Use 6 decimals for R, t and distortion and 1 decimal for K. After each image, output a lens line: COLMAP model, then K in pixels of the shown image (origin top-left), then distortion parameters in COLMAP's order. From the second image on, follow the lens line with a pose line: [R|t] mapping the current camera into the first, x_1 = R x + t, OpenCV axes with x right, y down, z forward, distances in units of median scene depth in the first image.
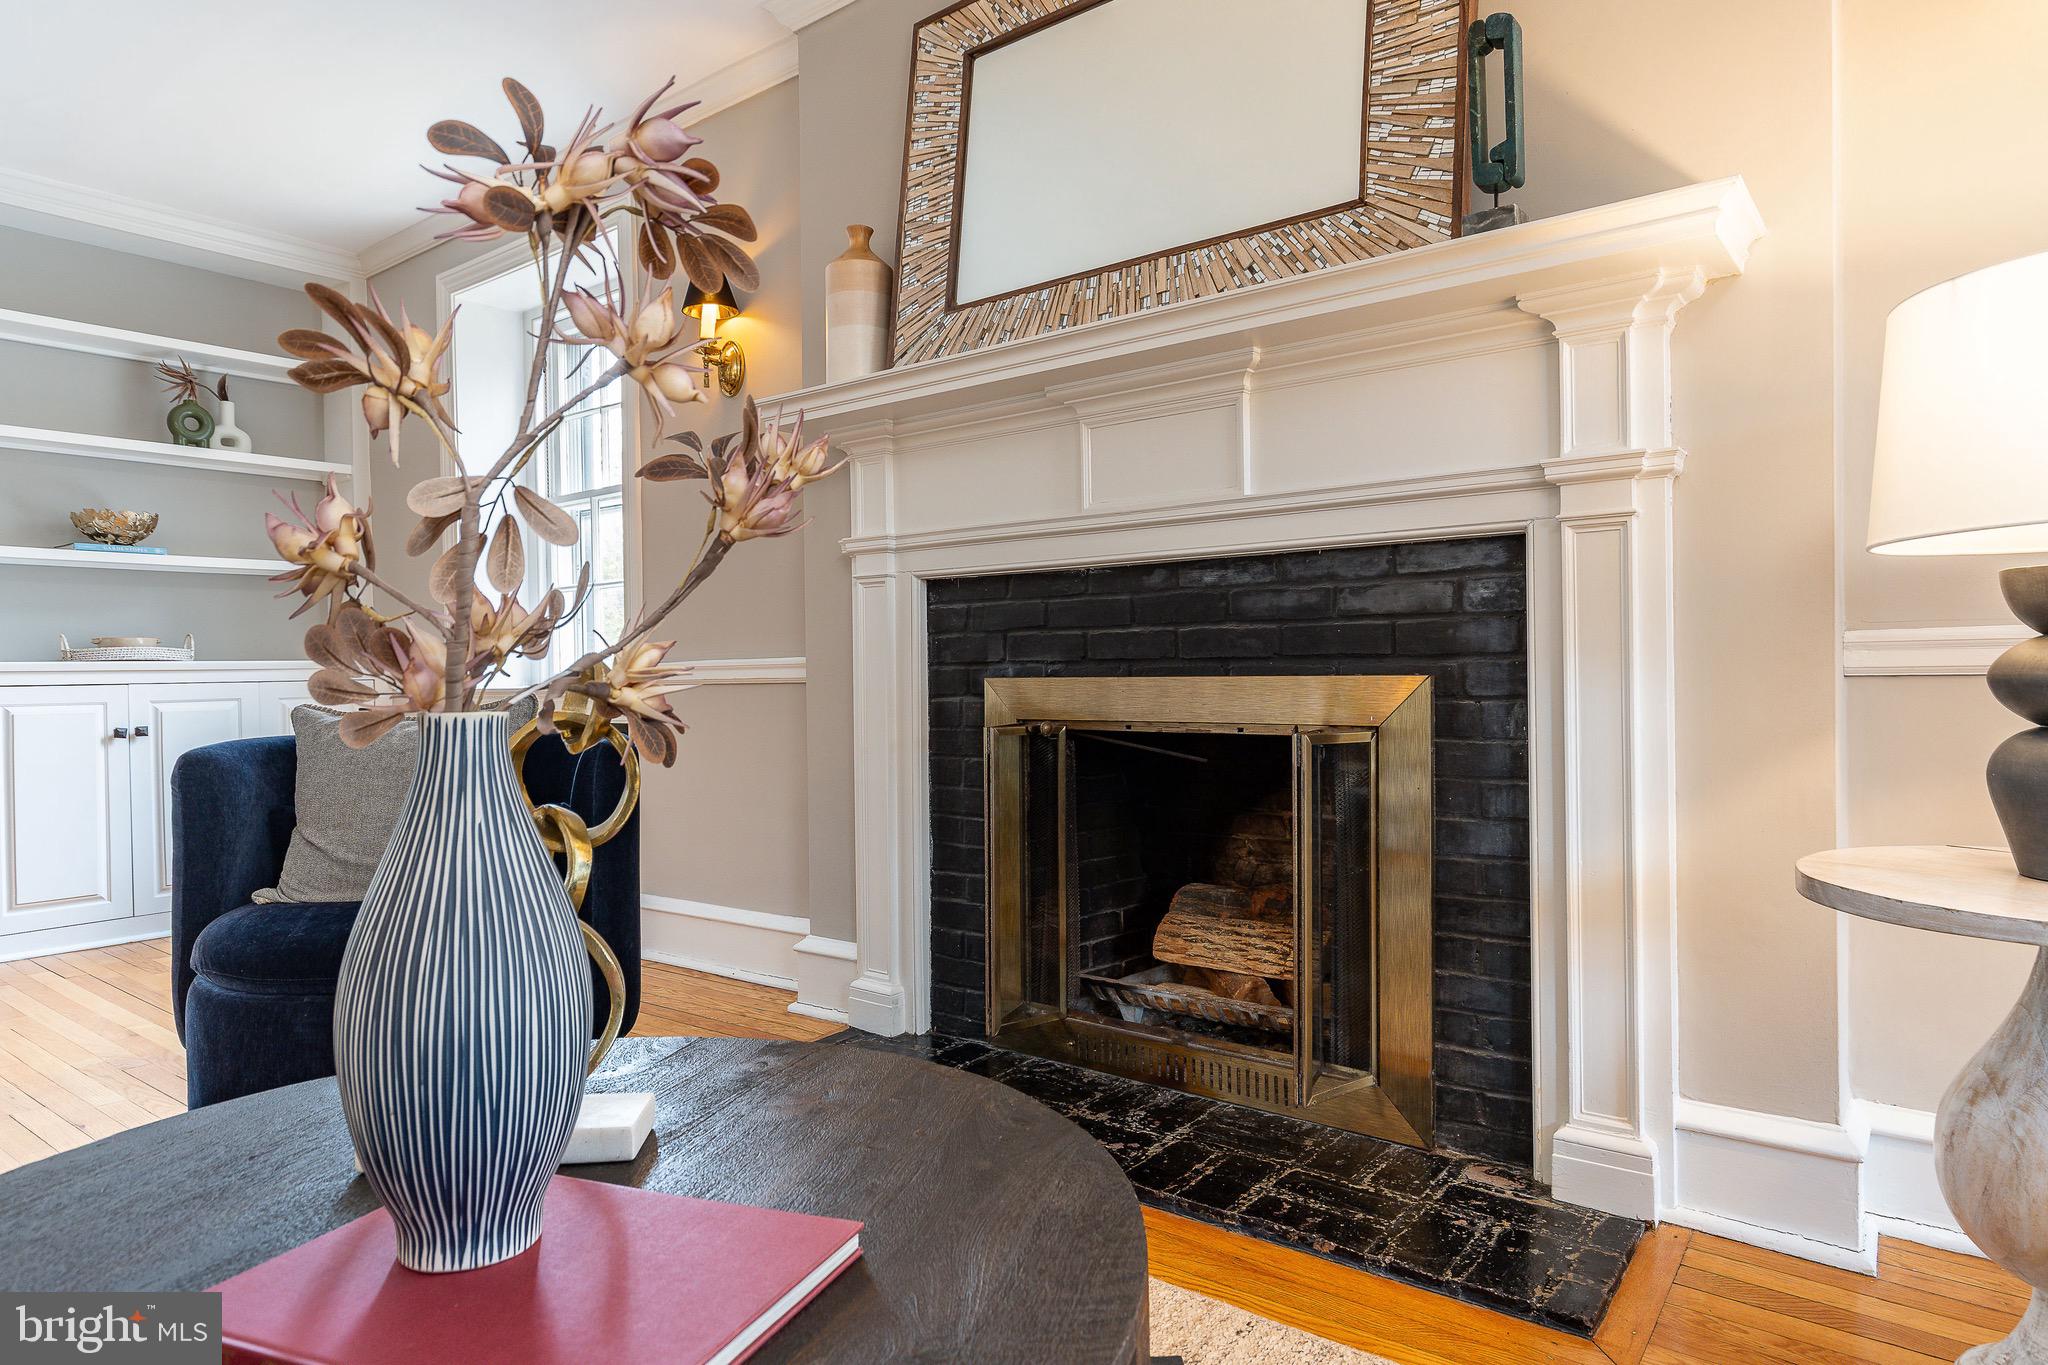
lens RADIAL K [[1199.8, 0, 1014.8], [0, 1199.8, 684.3], [0, 0, 1]] dist [0.001217, 0.000225]
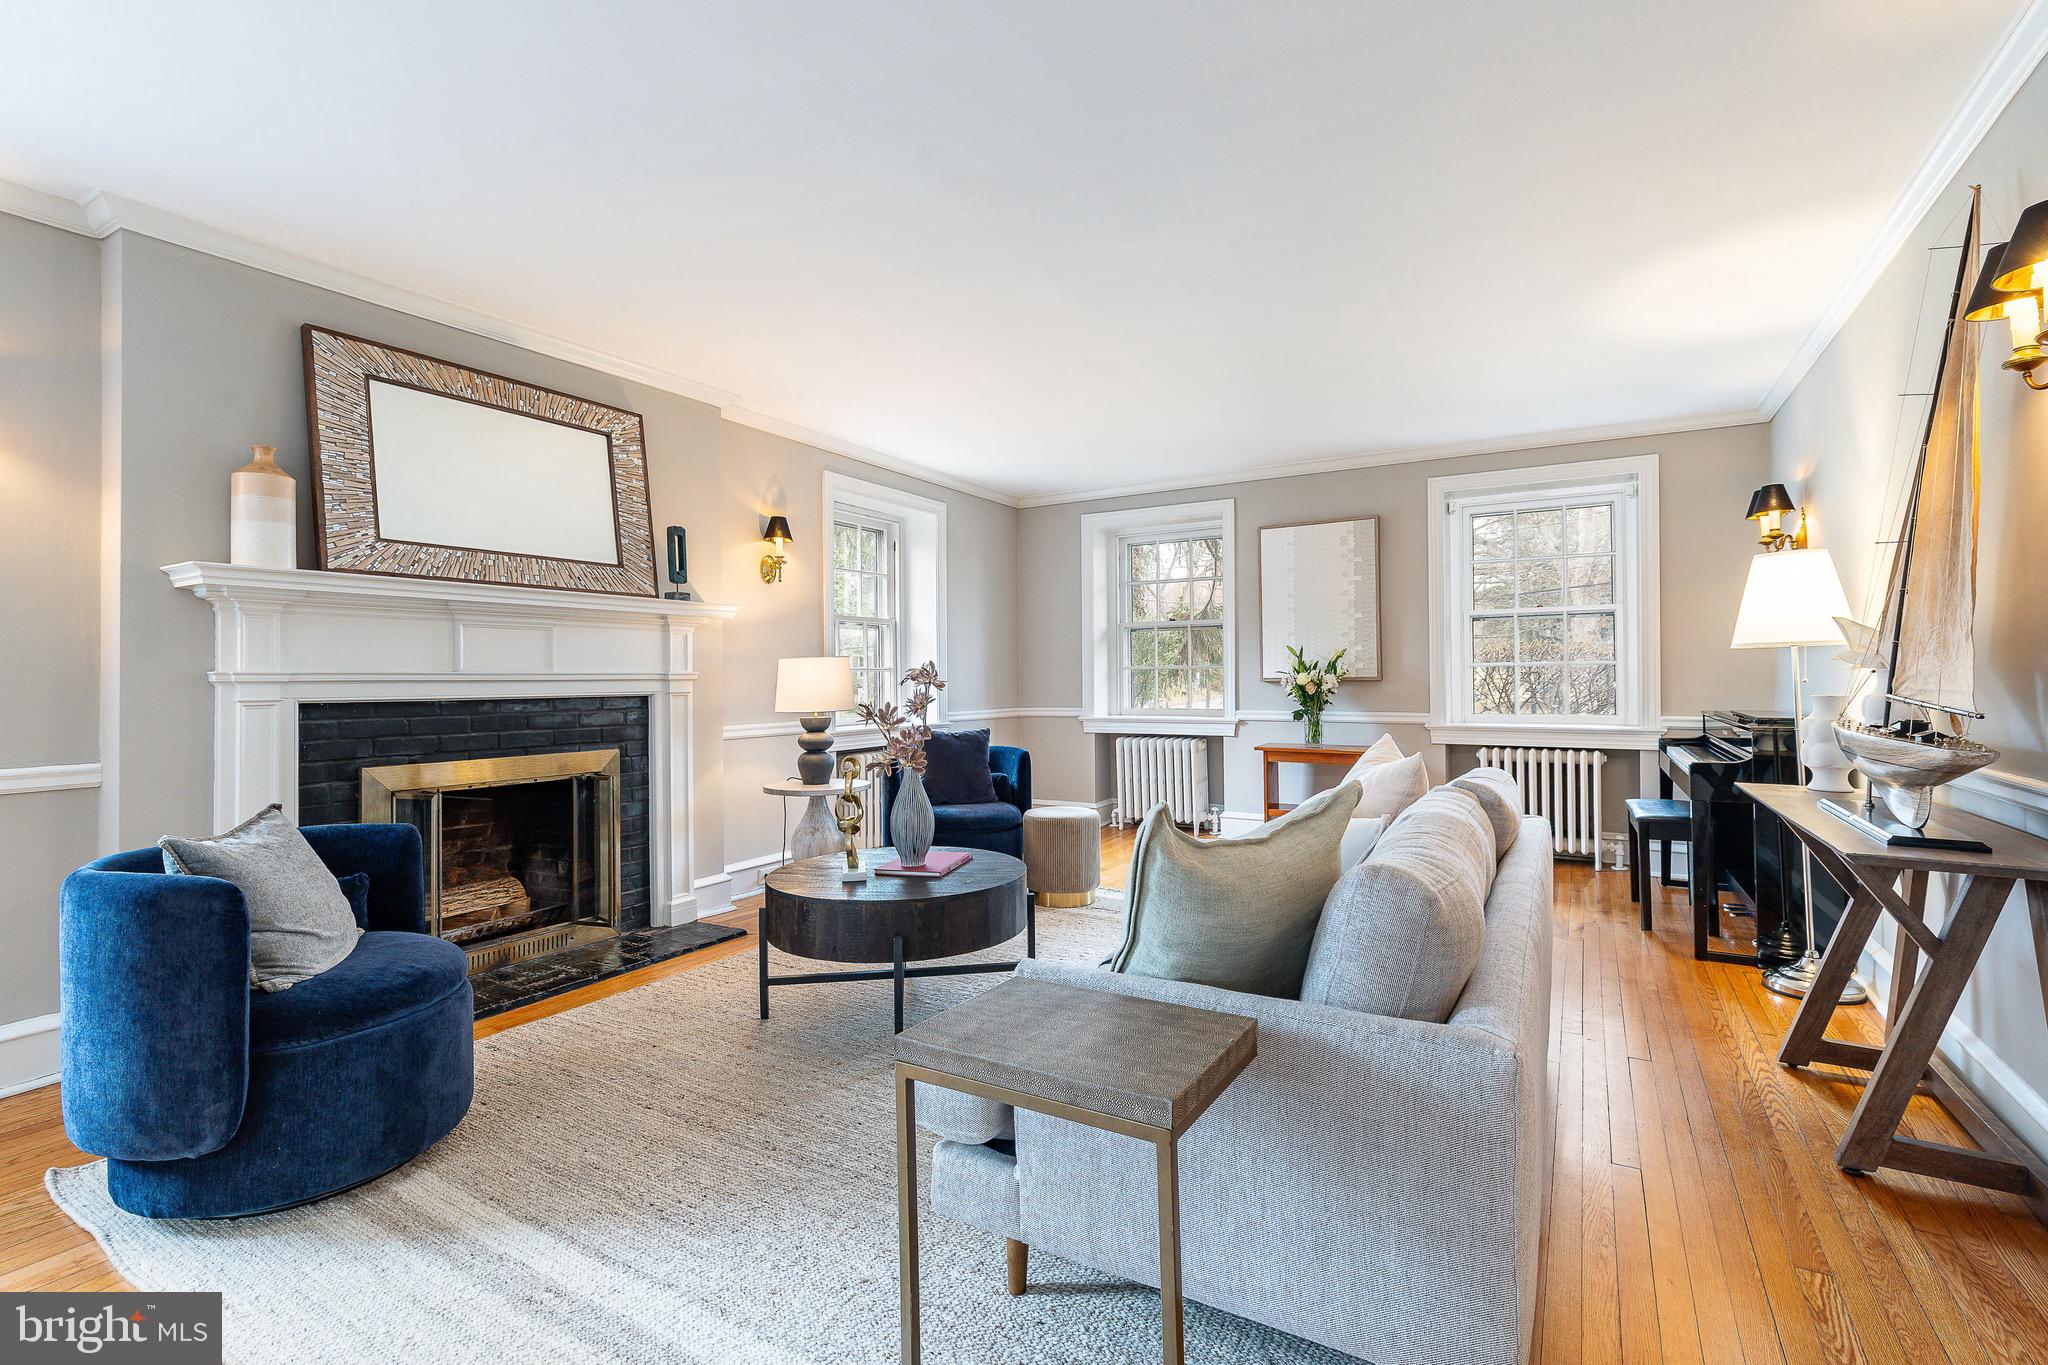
lens RADIAL K [[910.6, 0, 1068.5], [0, 910.6, 673.7], [0, 0, 1]] dist [0.007222, -0.003439]
pose [[-0.157655, 0.023233, 0.987221, -1.577096], [0.022037, 0.999557, -0.020004, -0.098538], [-0.987248, 0.018601, -0.158097, 0.323861]]
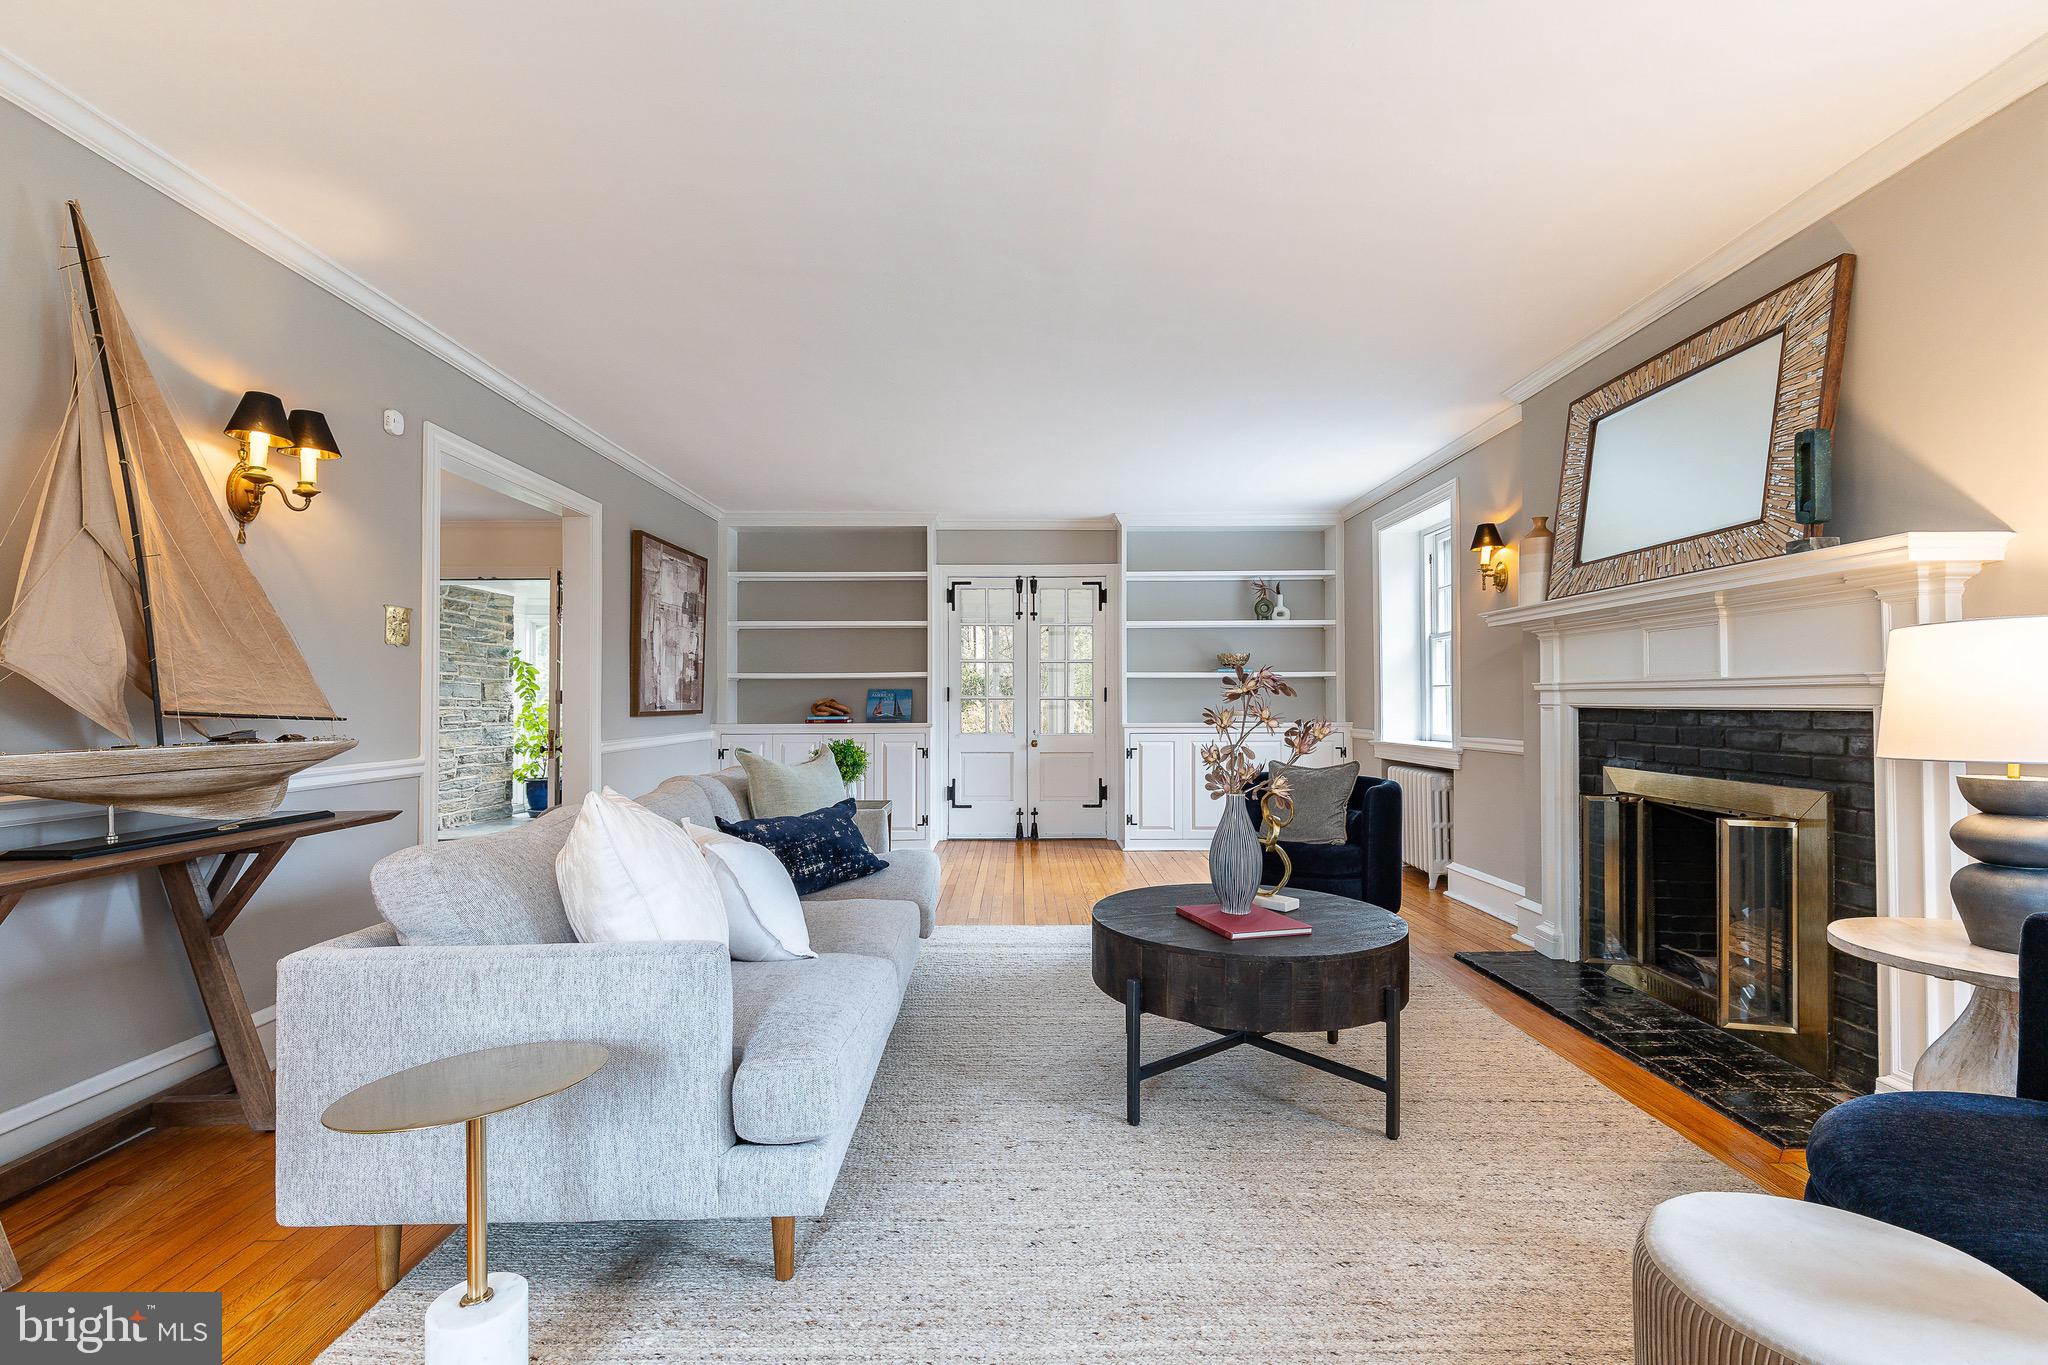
lens RADIAL K [[910.6, 0, 1027.5], [0, 910.6, 686.0], [0, 0, 1]] dist [0.007222, -0.003439]
pose [[0.619113, 0.001905, -0.785300, 0.594474], [-0.015872, 0.999823, -0.010088, -0.112958], [0.785142, 0.018709, 0.619033, -0.594648]]
